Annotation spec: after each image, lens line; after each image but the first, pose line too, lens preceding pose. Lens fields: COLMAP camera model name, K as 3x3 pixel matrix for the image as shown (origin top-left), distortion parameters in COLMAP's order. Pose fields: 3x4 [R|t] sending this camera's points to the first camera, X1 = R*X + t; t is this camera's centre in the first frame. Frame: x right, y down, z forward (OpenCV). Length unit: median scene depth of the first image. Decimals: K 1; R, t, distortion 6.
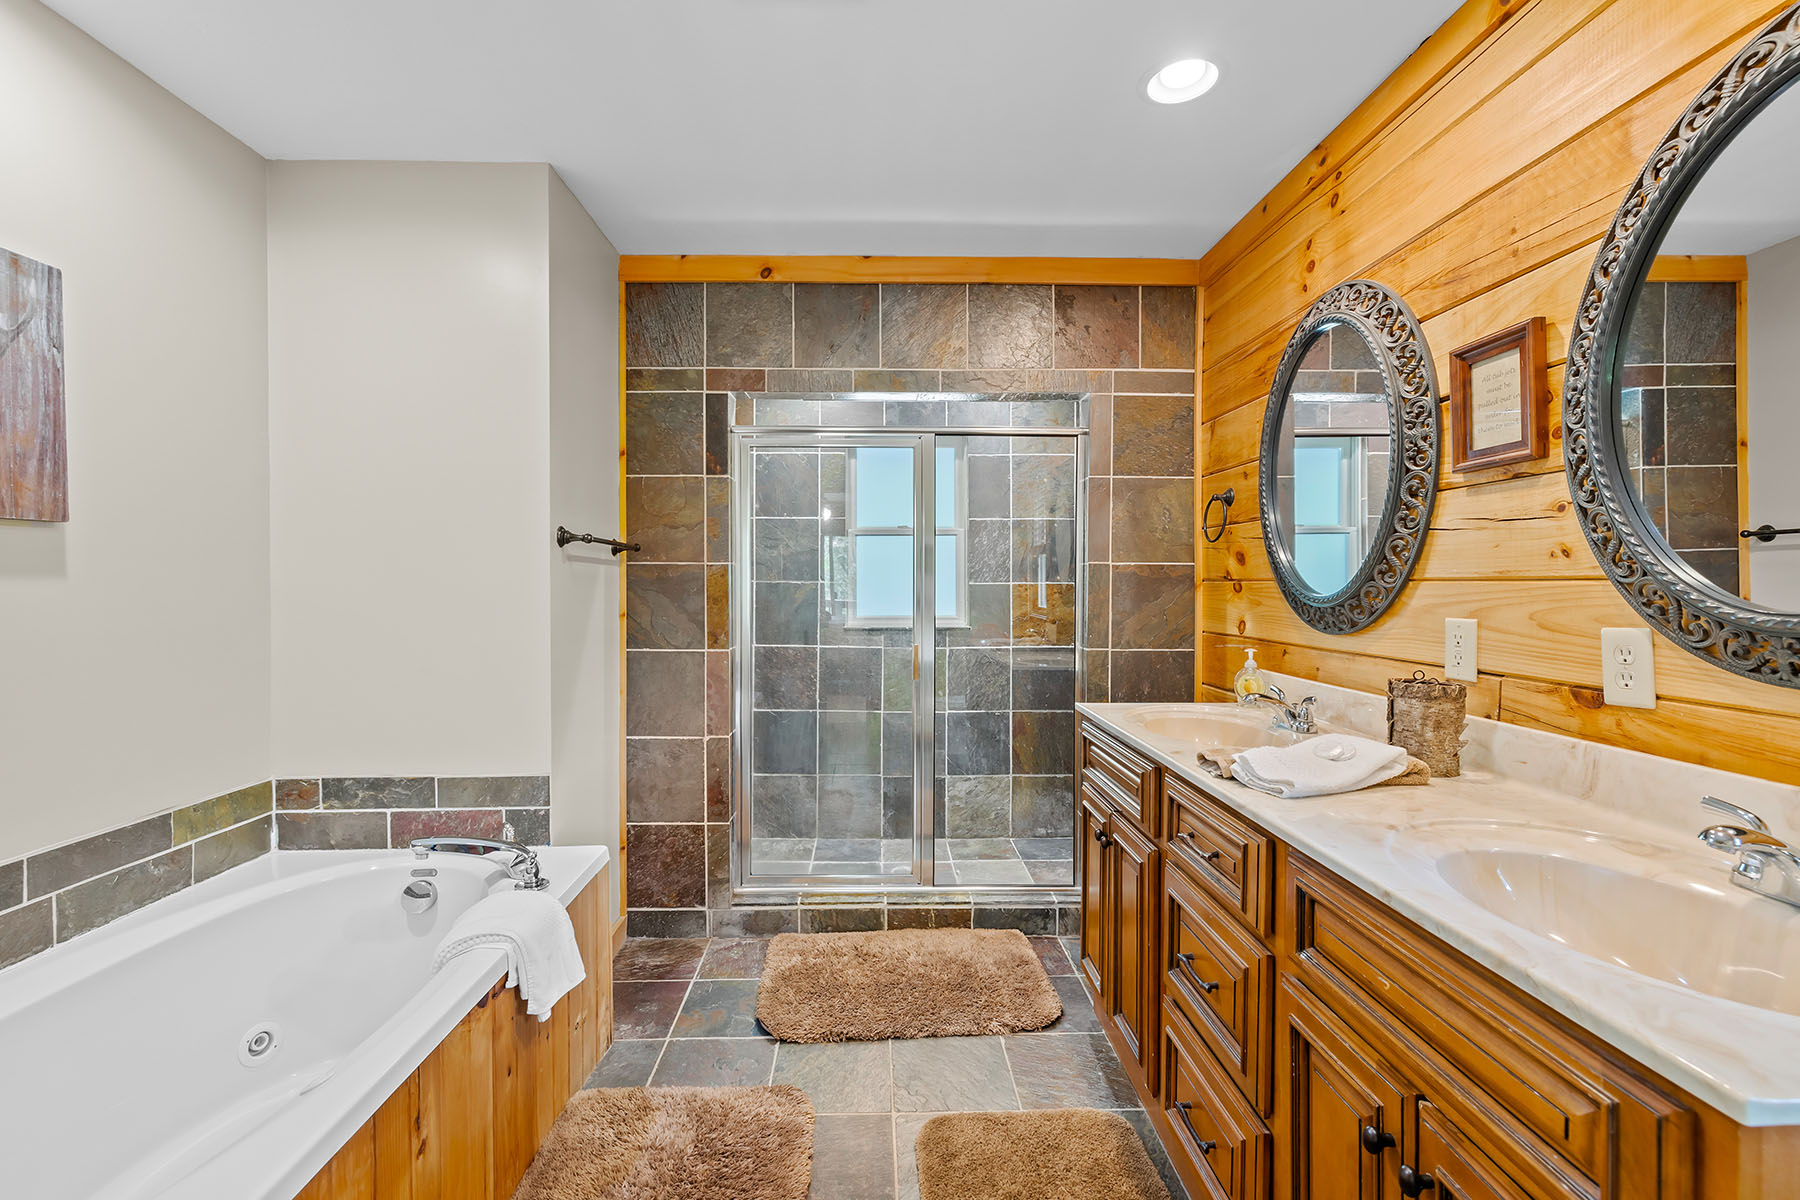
lens RADIAL K [[755.9, 0, 889.9], [0, 755.9, 592.4], [0, 0, 1]] dist [0.000790, -0.000183]
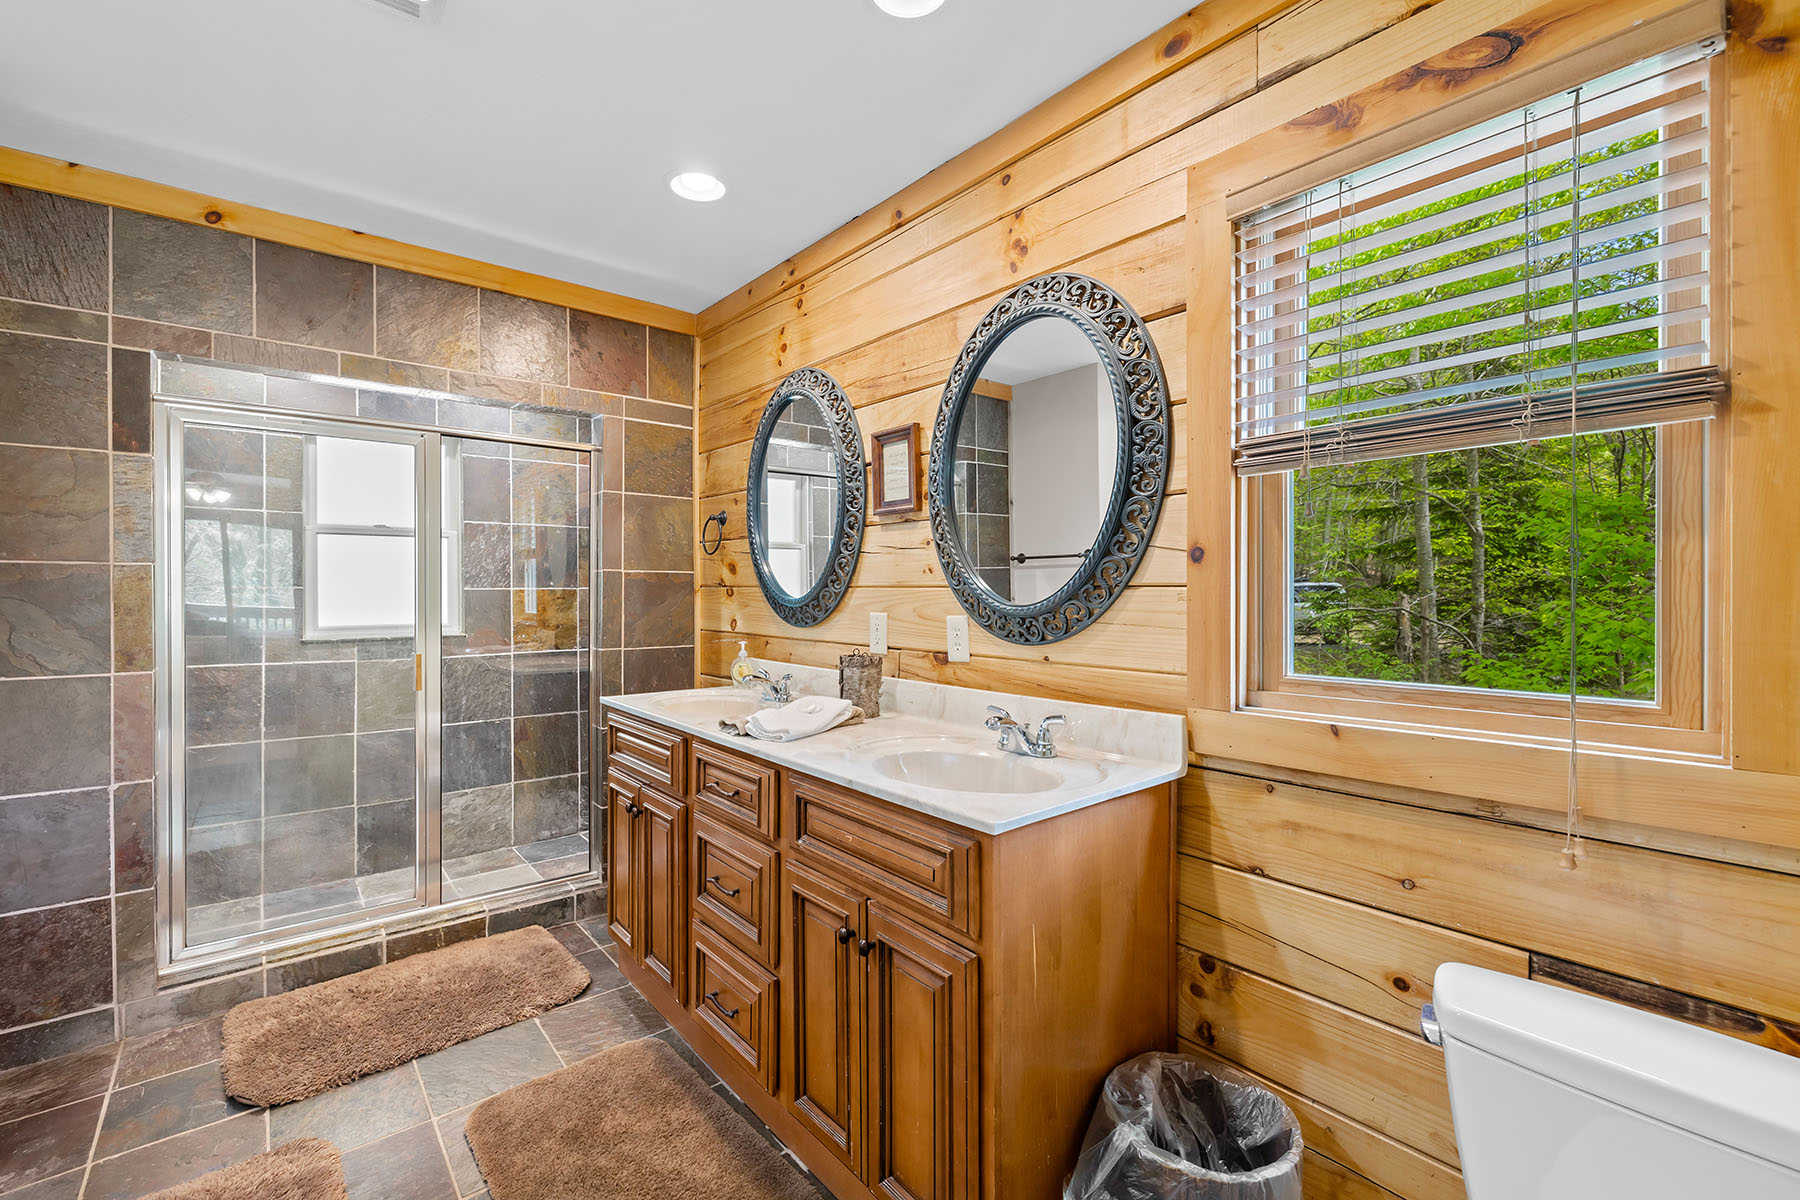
lens RADIAL K [[755.9, 0, 889.9], [0, 755.9, 592.4], [0, 0, 1]] dist [0.000790, -0.000183]
pose [[0.779397, -0.002844, 0.626524, -0.118336], [0.007134, 0.999965, -0.004336, 0.000719], [-0.626490, 0.007849, 0.779390, -0.130099]]
